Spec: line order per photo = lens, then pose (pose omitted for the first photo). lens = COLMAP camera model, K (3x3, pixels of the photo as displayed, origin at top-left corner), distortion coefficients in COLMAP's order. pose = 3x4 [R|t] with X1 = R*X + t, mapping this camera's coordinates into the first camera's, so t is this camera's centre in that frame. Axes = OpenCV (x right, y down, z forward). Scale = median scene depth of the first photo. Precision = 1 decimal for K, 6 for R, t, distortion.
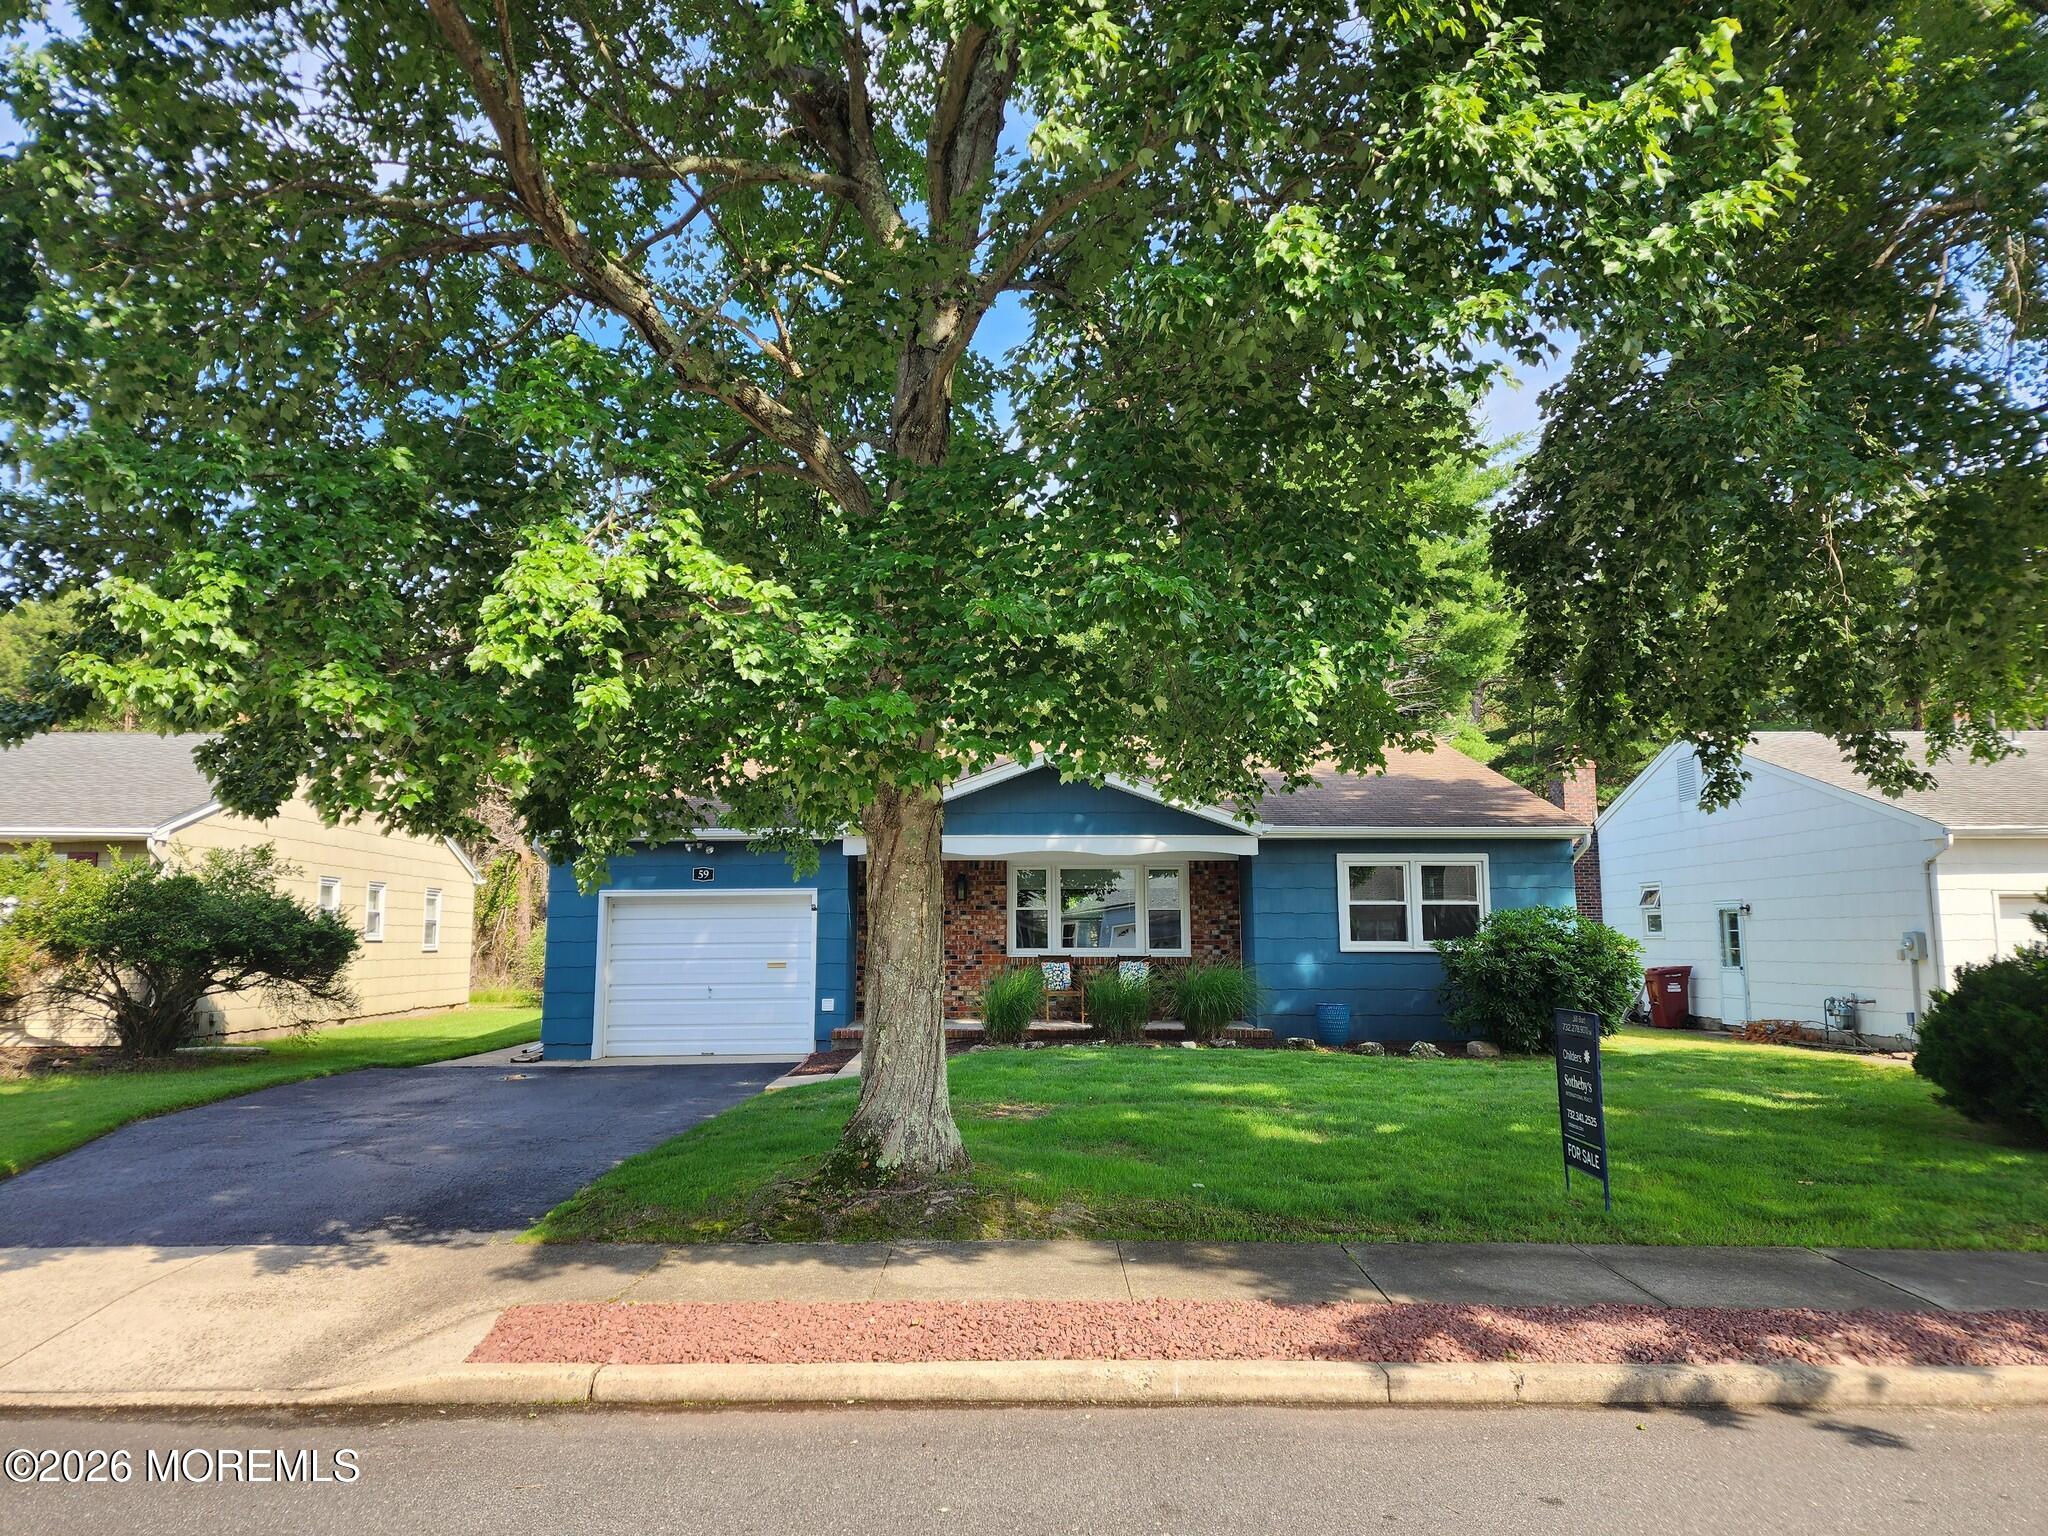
lens RADIAL K [[1383.9, 0, 1011.9], [0, 1383.9, 788.5], [0, 0, 1]] dist [0.120283, -0.160540]
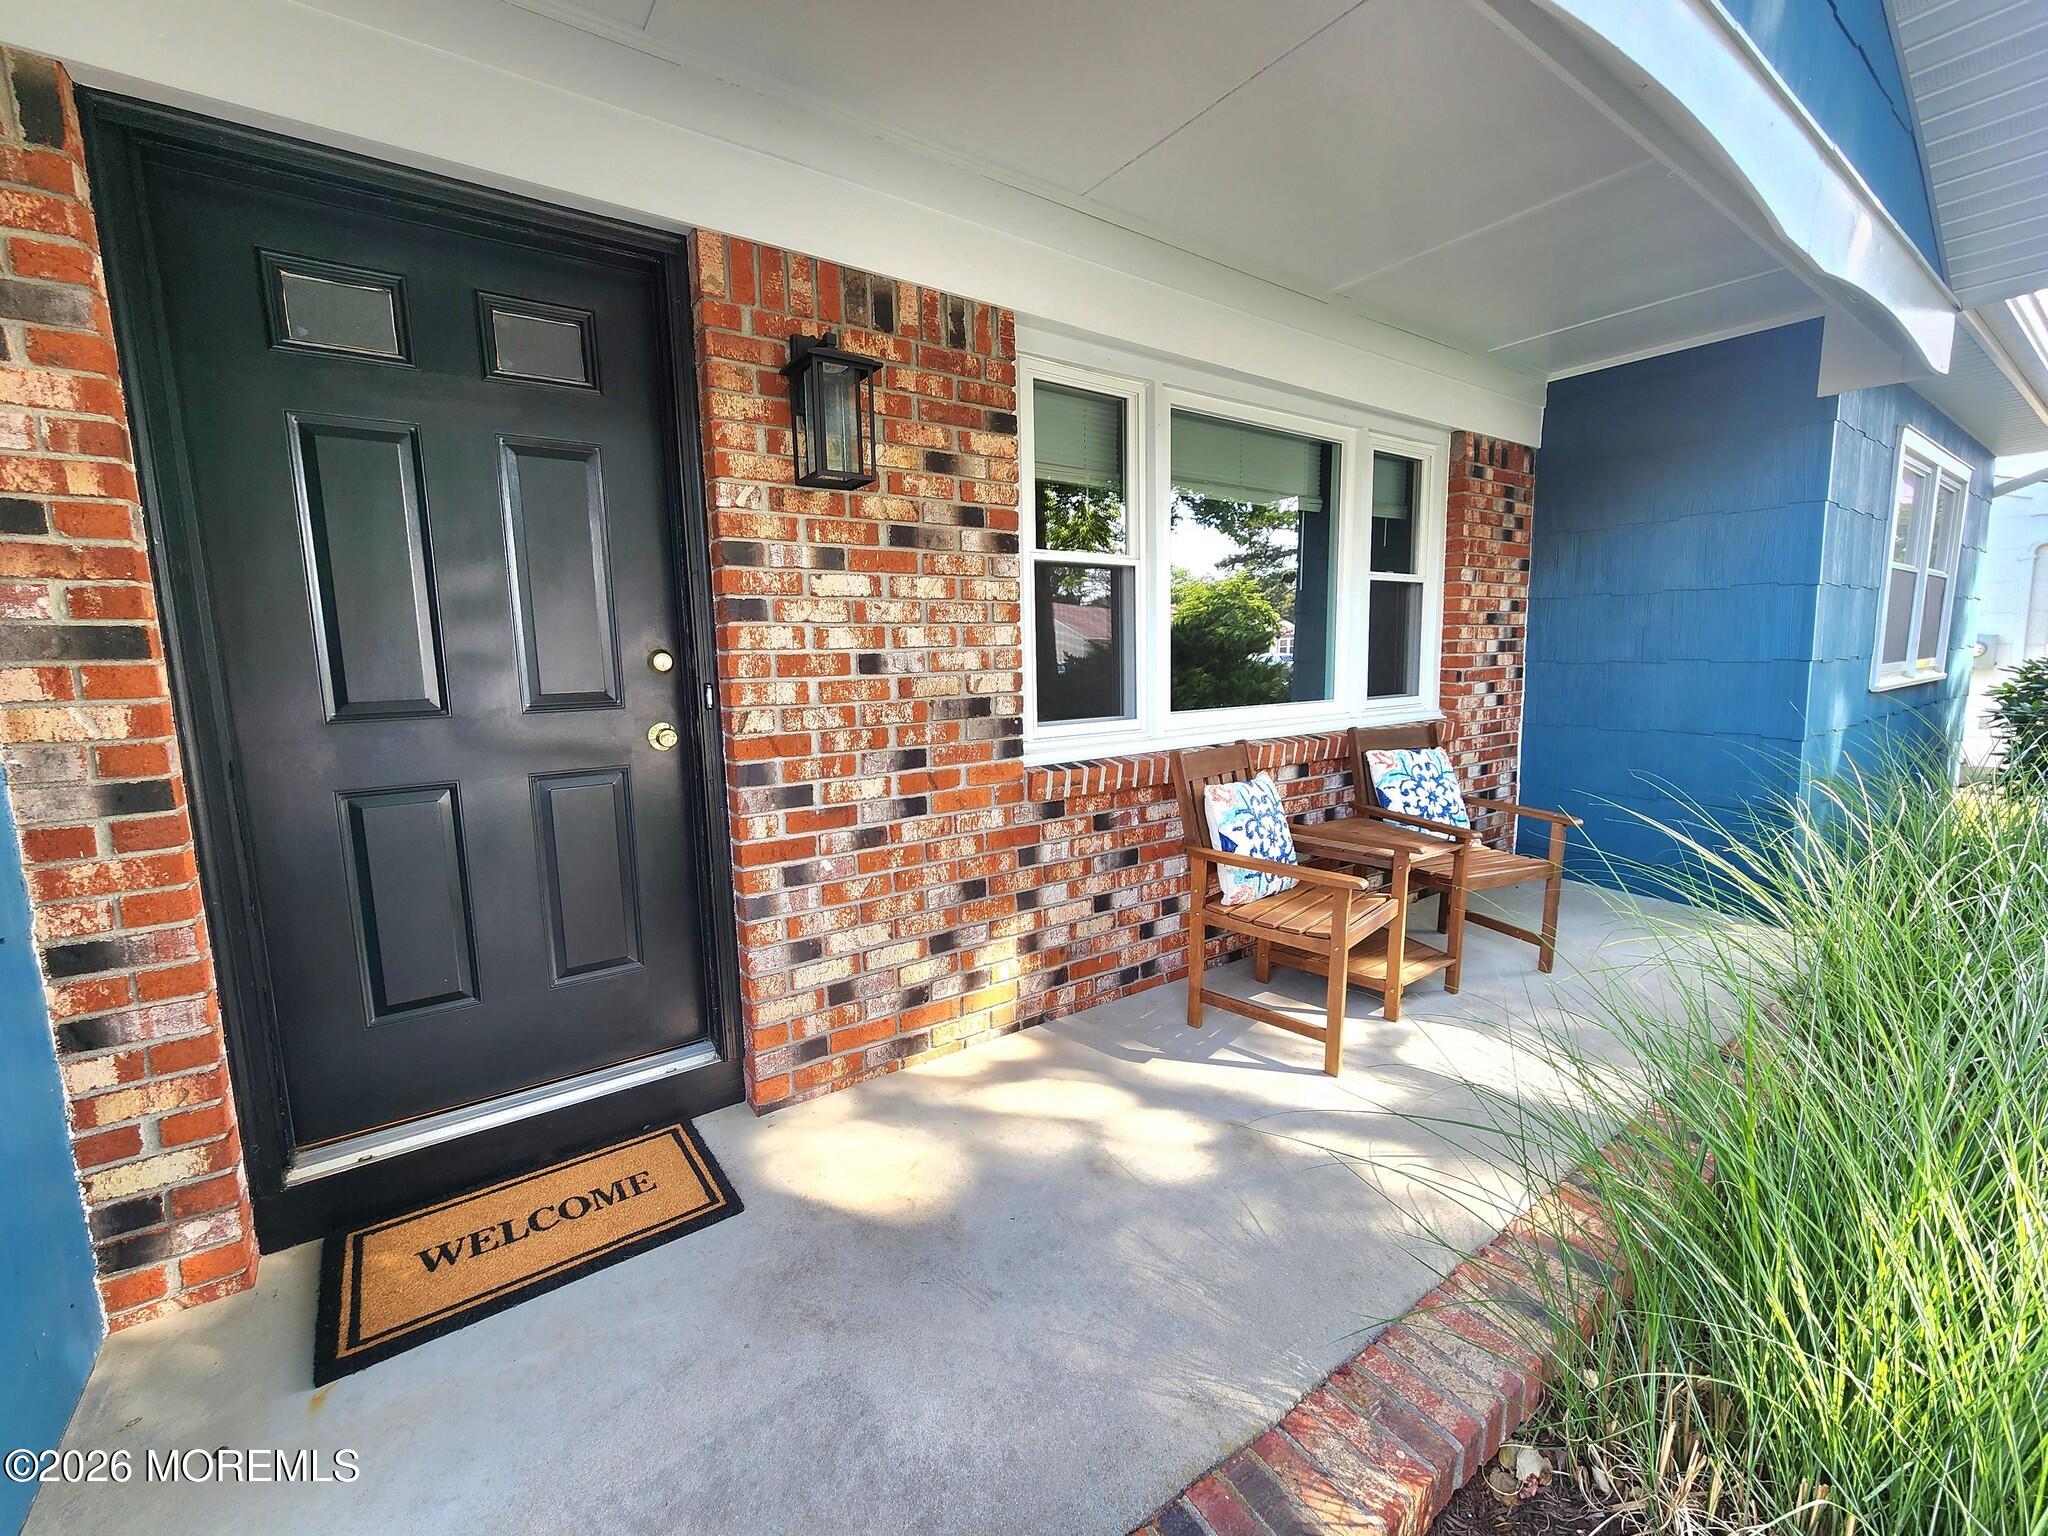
lens RADIAL K [[850.3, 0, 1027.3], [0, 850.3, 764.0], [0, 0, 1]] dist [0.000764, 0.000388]
pose [[0.813457, -0.089153, 0.574752, -0.086997], [-0.051430, 0.973286, 0.223761, 0.095195], [-0.579347, -0.211580, 0.787141, 0.943065]]
